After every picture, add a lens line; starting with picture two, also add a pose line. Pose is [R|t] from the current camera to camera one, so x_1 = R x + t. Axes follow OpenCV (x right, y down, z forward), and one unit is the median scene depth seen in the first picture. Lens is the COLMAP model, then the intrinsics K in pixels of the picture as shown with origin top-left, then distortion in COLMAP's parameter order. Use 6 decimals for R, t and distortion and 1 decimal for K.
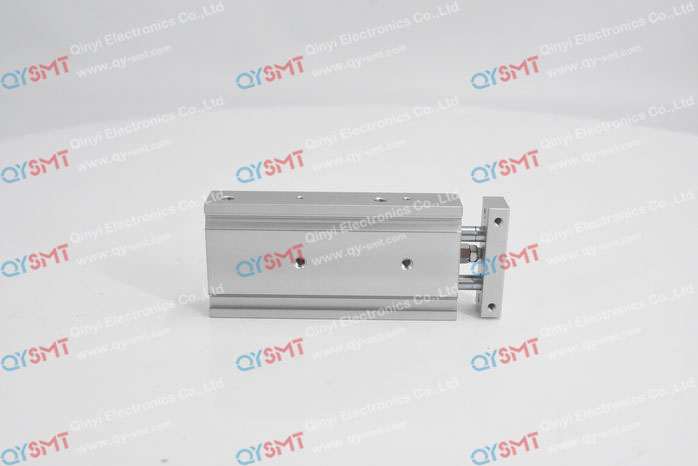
lens RADIAL K [[920.3, 0, 349.0], [0, 920.3, 233.0], [0, 0, 1]] dist [-0.001116, 0.000970]
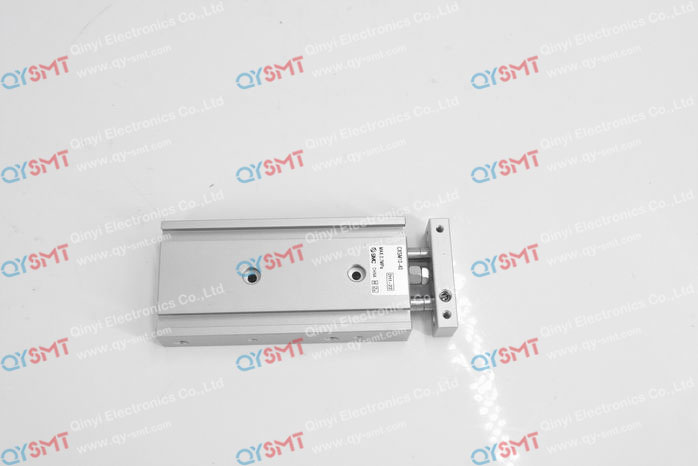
lens RADIAL K [[920.3, 0, 349.0], [0, 920.3, 233.0], [0, 0, 1]] dist [-0.001116, 0.000970]
pose [[1.000000, -0.000010, 0.000003, -0.000007], [0.000010, 1.000000, -0.000010, 0.404923], [-0.000003, 0.000010, 1.000000, 0.000006]]
